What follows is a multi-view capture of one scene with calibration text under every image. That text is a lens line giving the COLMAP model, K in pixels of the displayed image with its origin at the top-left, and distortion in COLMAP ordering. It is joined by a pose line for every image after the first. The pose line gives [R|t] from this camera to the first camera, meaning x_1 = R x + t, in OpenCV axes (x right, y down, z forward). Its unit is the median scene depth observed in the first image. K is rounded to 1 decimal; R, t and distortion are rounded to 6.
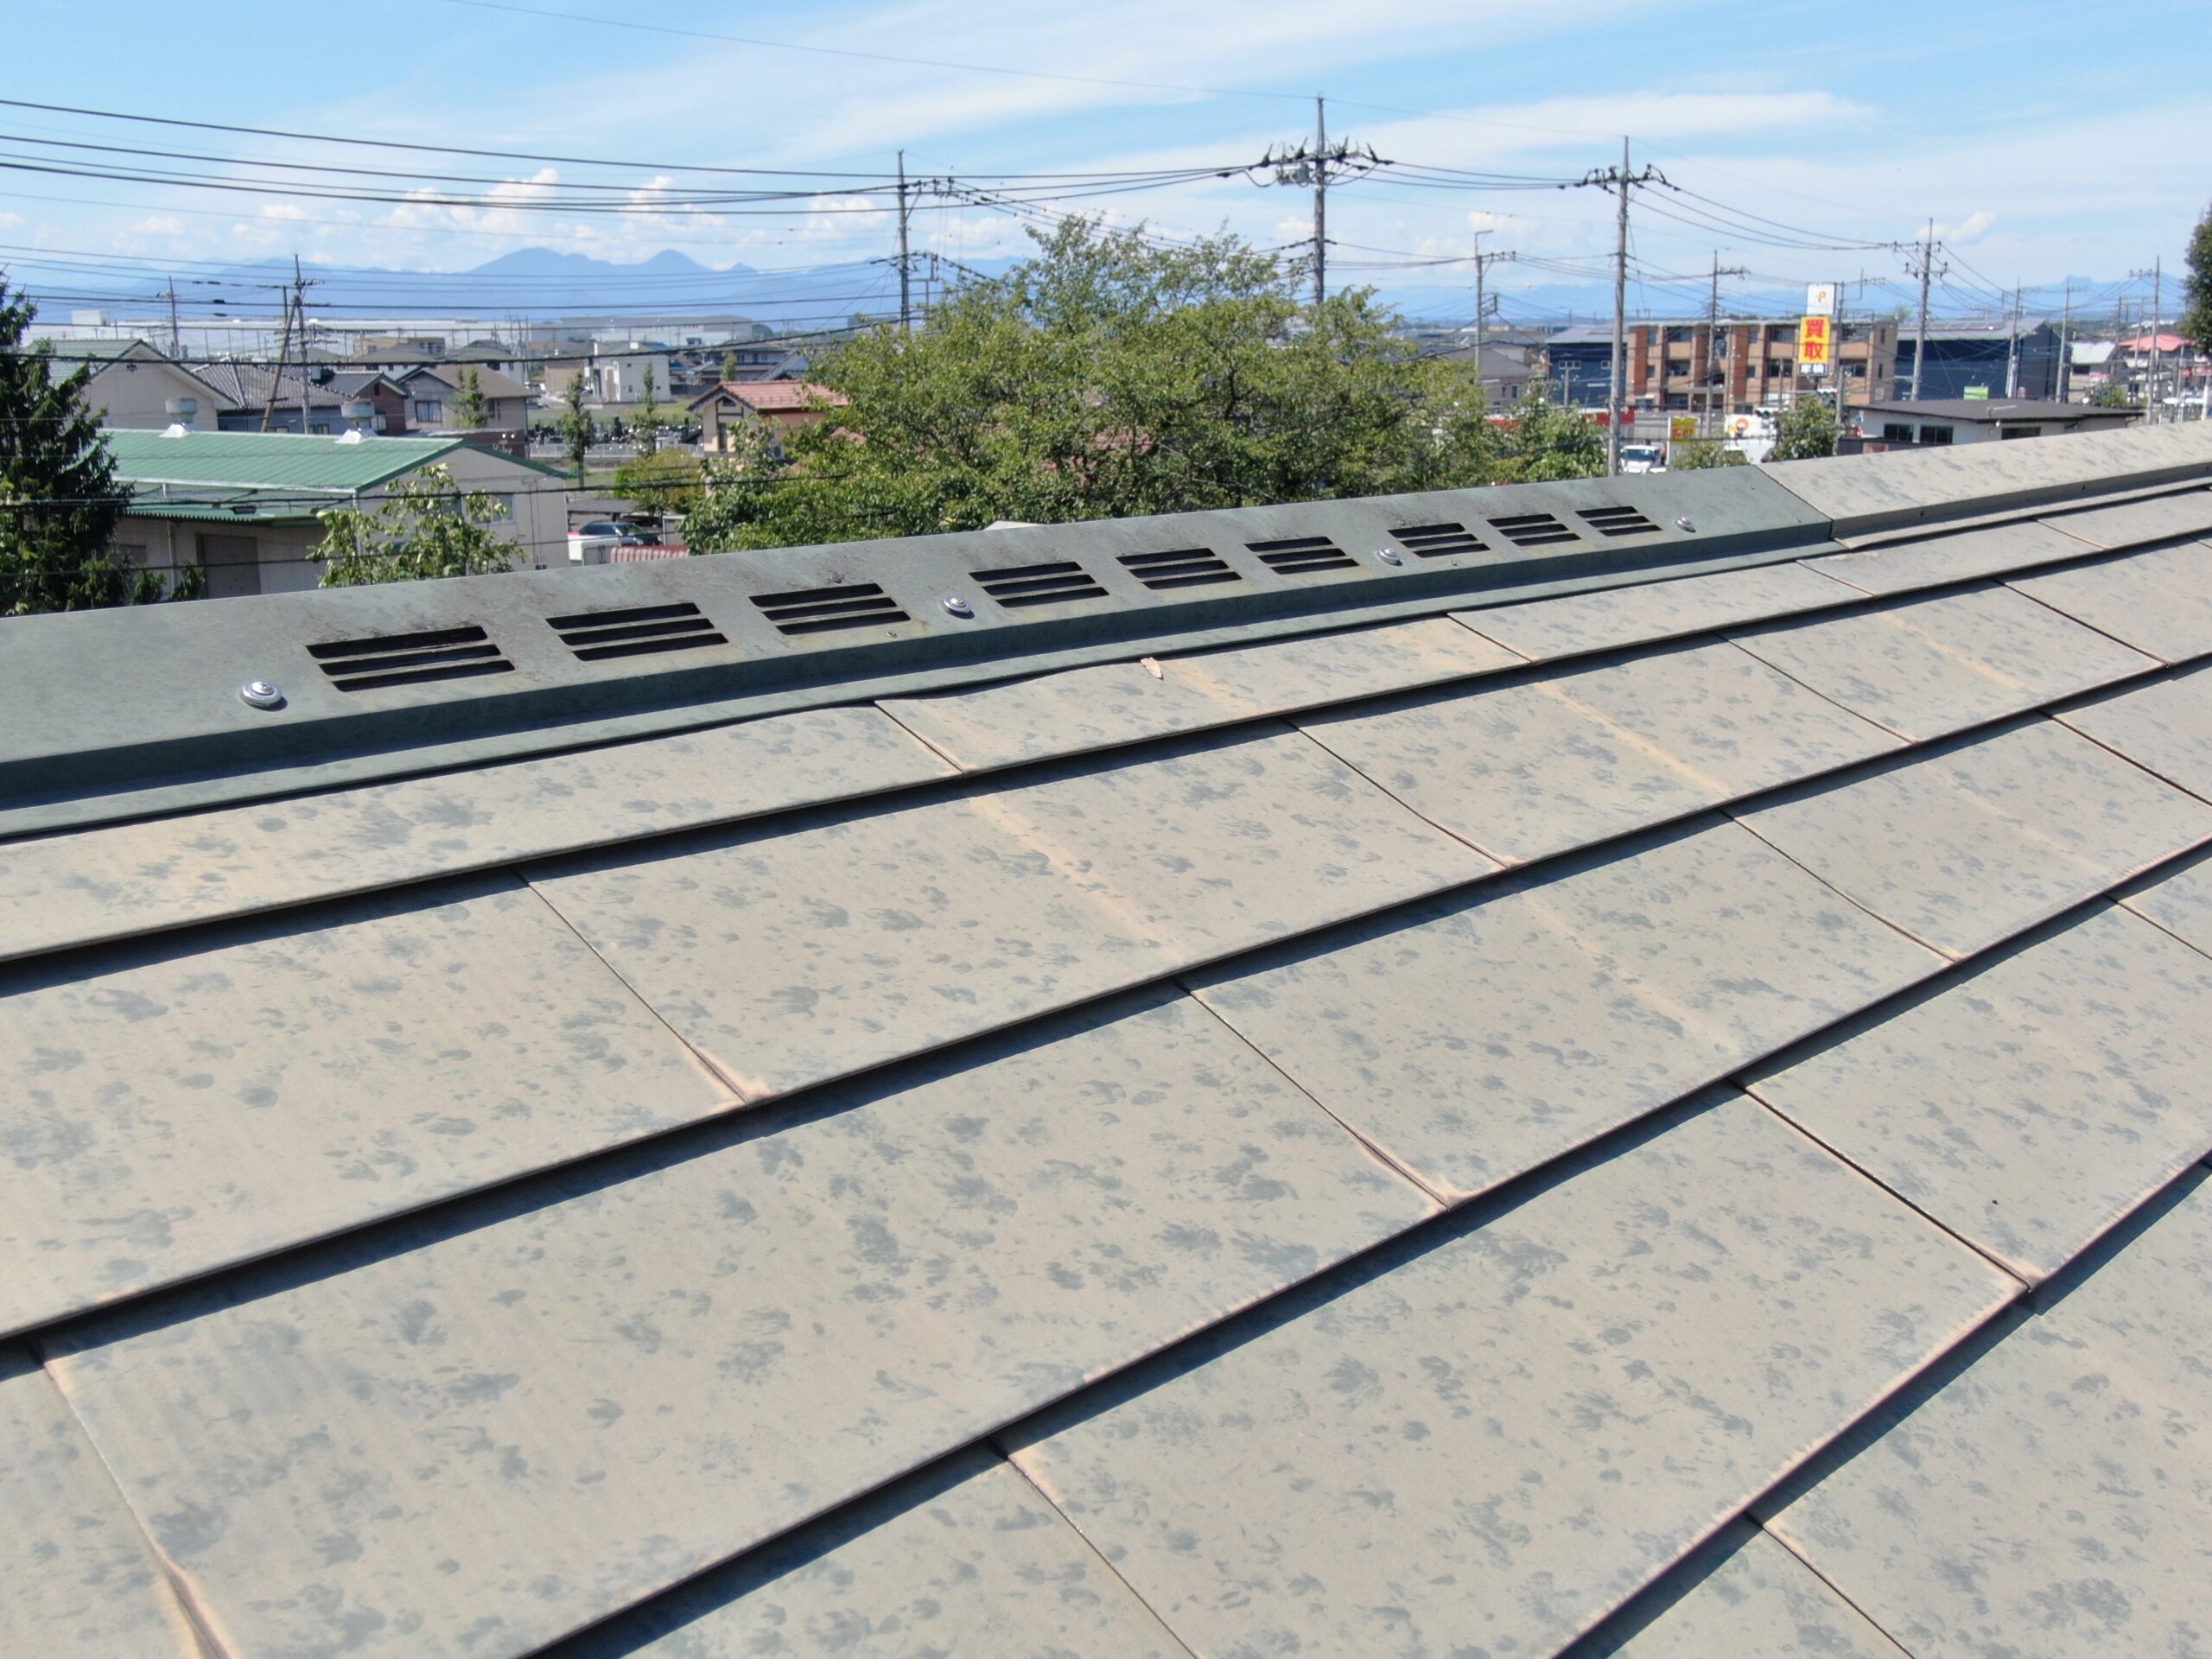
lens RADIAL K [[2170.8, 0, 1106.0], [0, 2170.8, 829.5], [0, 0, 1]] dist [-0.008772, 0.003977]
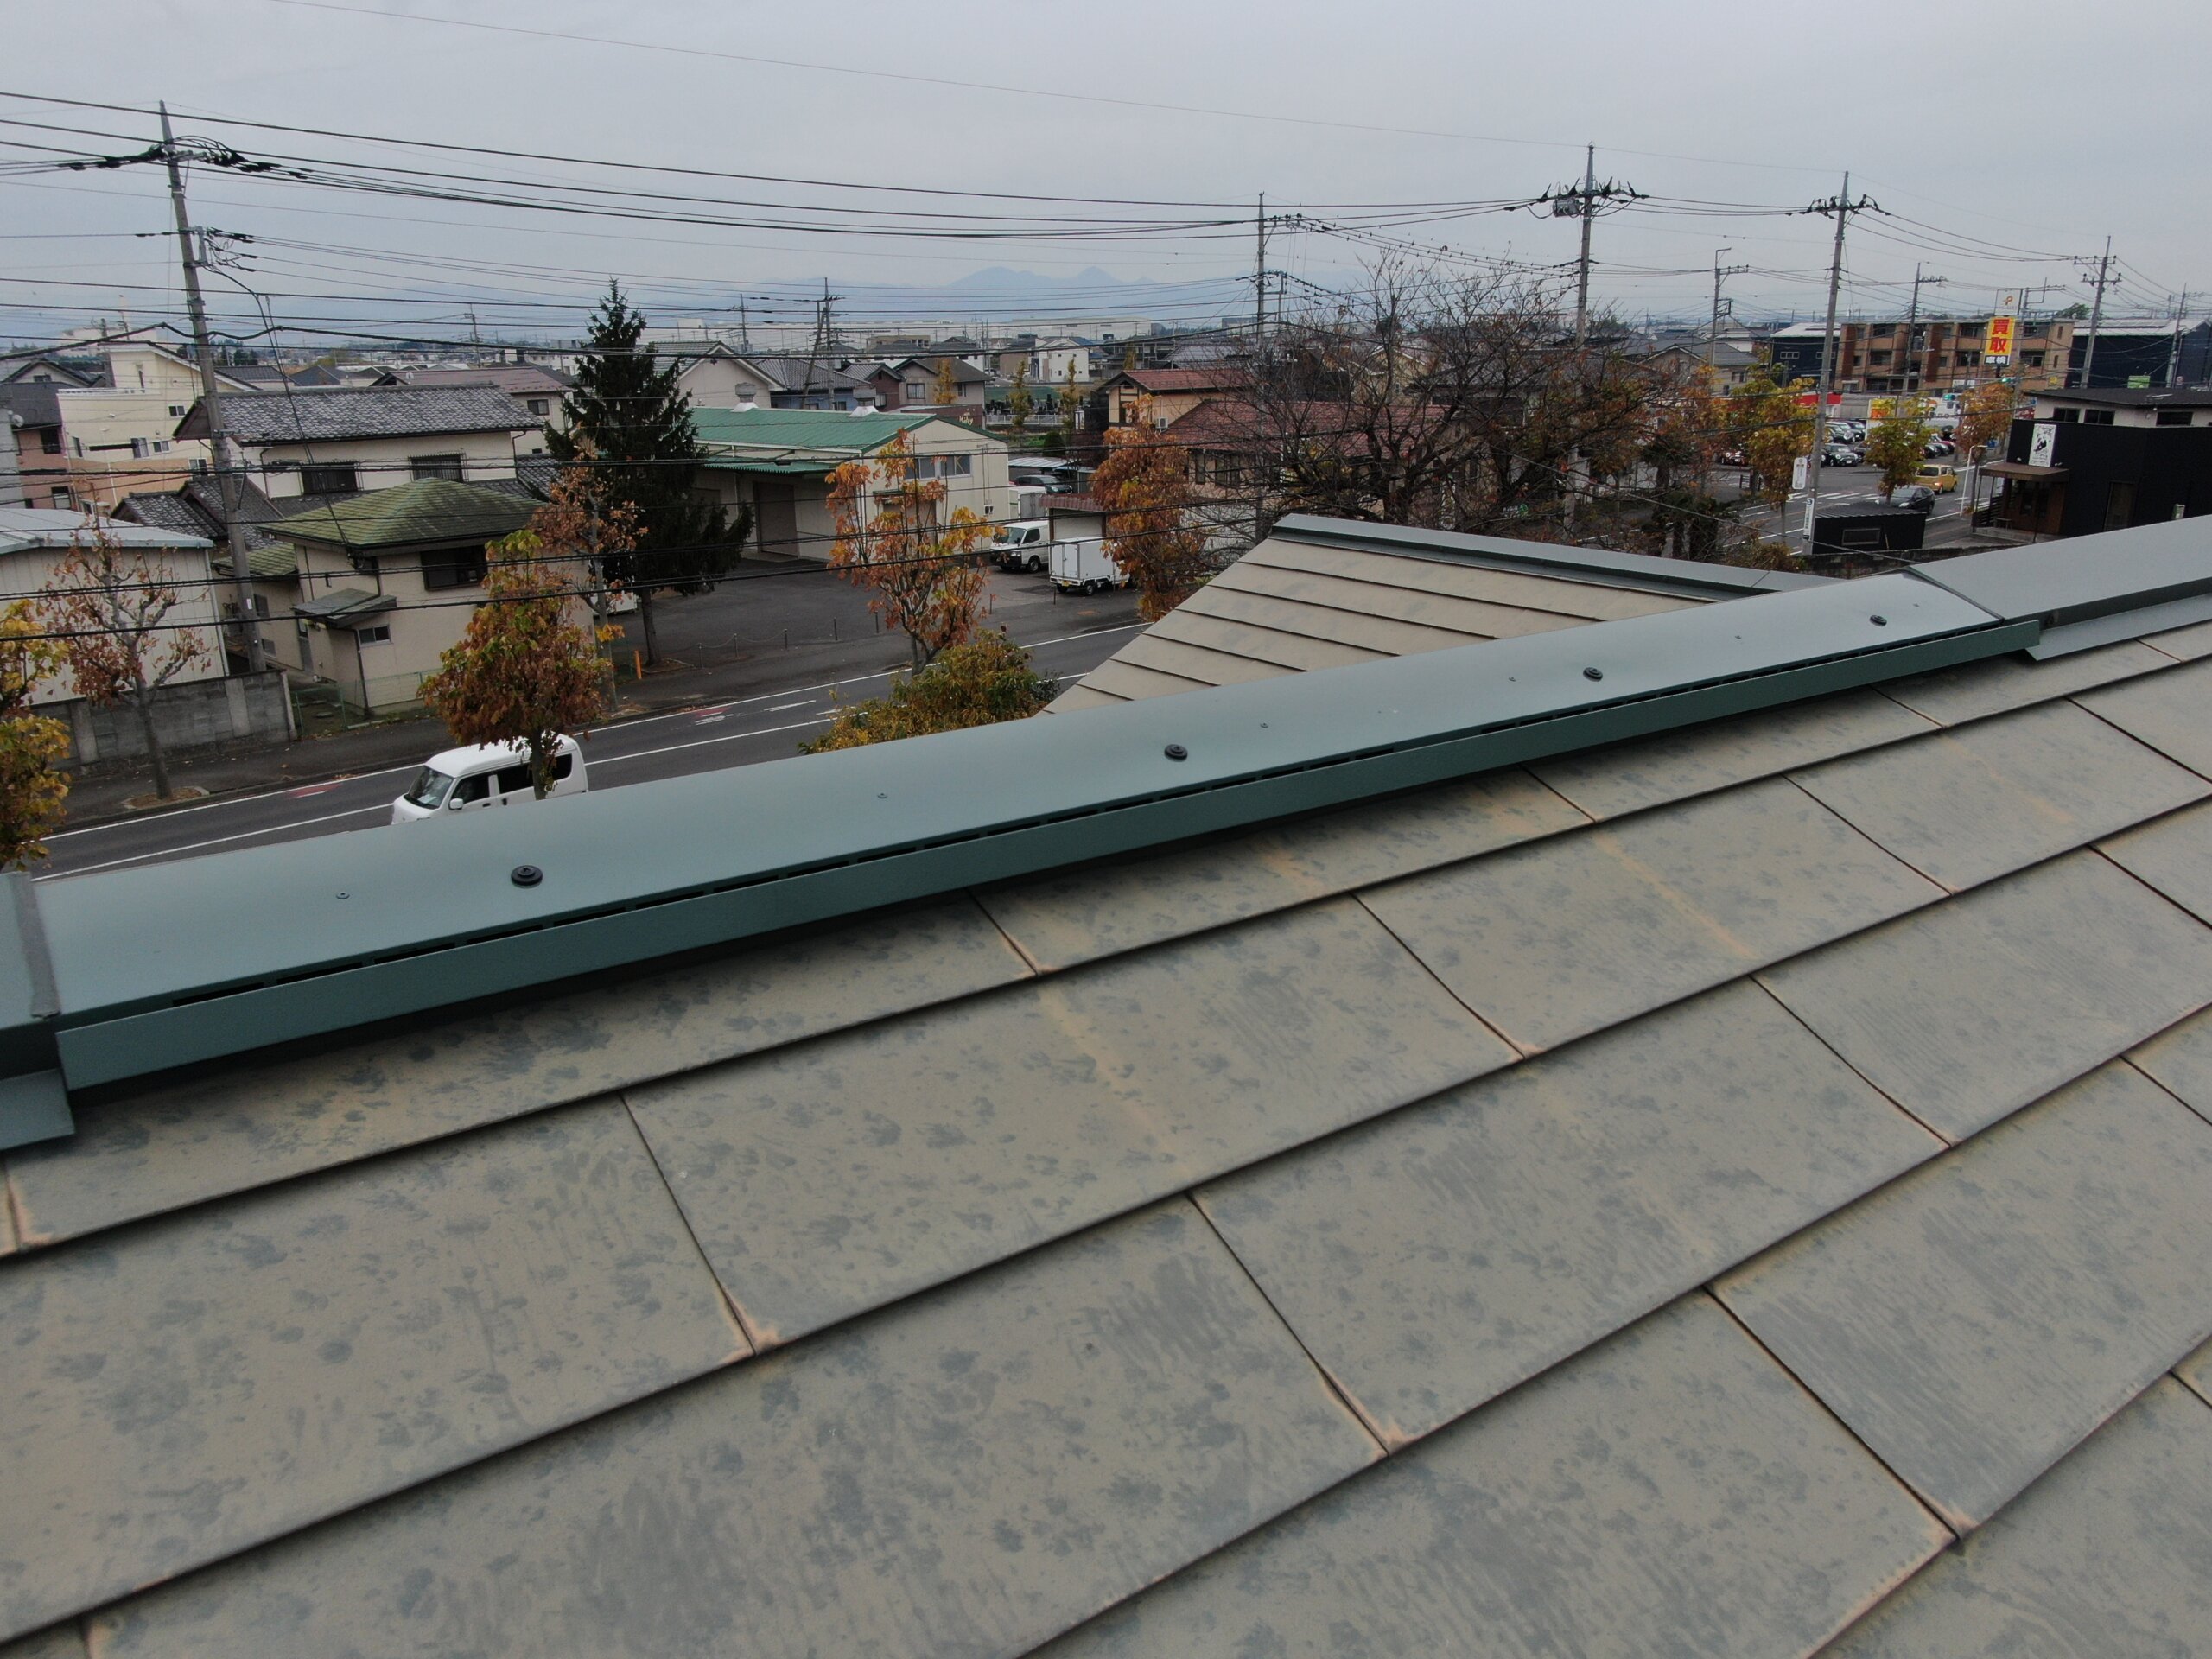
lens RADIAL K [[1594.4, 0, 1106.0], [0, 1594.4, 829.5], [0, 0, 1]] dist [-0.015714, -0.000275]
pose [[0.982403, 0.049257, -0.180159, 0.120049], [-0.034174, 0.995719, 0.085886, -0.174742], [0.183618, -0.078218, 0.979881, 0.158406]]
